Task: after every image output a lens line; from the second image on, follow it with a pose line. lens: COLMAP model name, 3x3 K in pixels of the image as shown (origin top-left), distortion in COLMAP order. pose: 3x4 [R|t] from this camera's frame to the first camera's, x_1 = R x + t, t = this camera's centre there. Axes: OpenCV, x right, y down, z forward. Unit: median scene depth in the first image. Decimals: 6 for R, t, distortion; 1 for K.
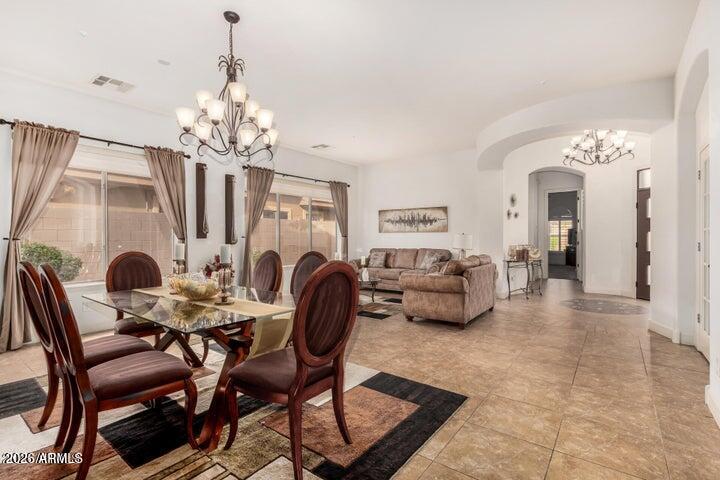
lens RADIAL K [[340.5, 0, 356.2], [0, 340.5, 241.1], [0, 0, 1]] dist [0.002976, 0.000525]
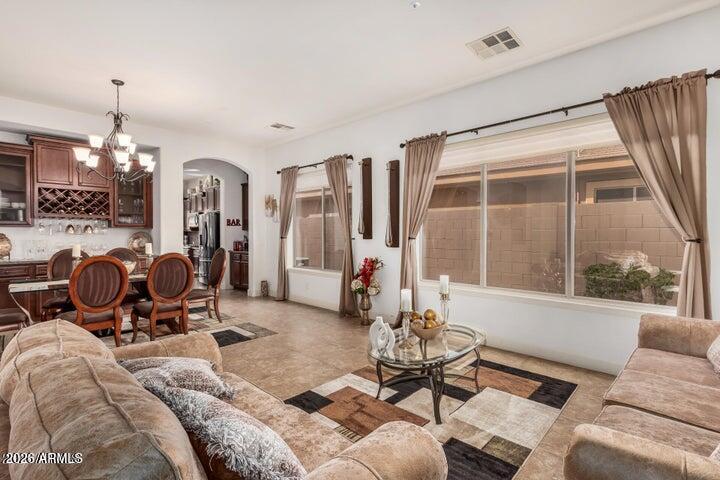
lens RADIAL K [[340.5, 0, 361.3], [0, 340.5, 237.1], [0, 0, 1]] dist [0.002976, 0.000525]
pose [[-0.100174, 0.016652, -0.994831, 0.360880], [-0.002751, 0.999851, 0.017013, -0.020734], [0.994966, 0.004441, -0.100114, 0.797761]]
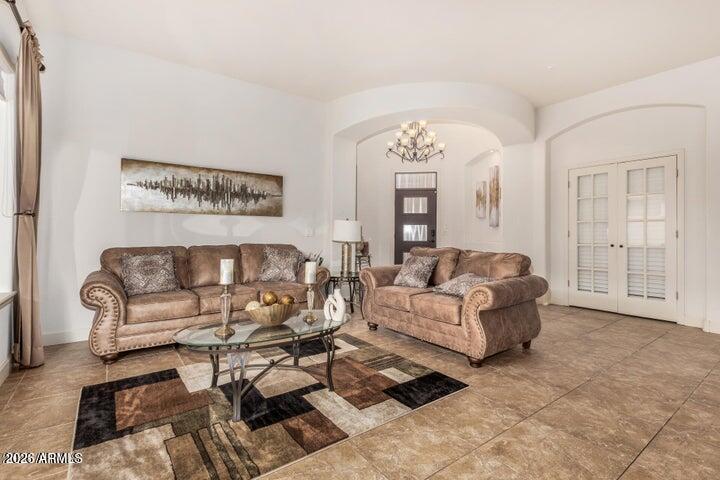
lens RADIAL K [[340.5, 0, 354.0], [0, 340.5, 233.8], [0, 0, 1]] dist [0.002976, 0.000525]
pose [[0.295308, 0.007083, 0.955376, -0.294383], [0.003640, 0.999957, -0.008538, 0.011697], [-0.955395, 0.005999, 0.295269, 0.665058]]
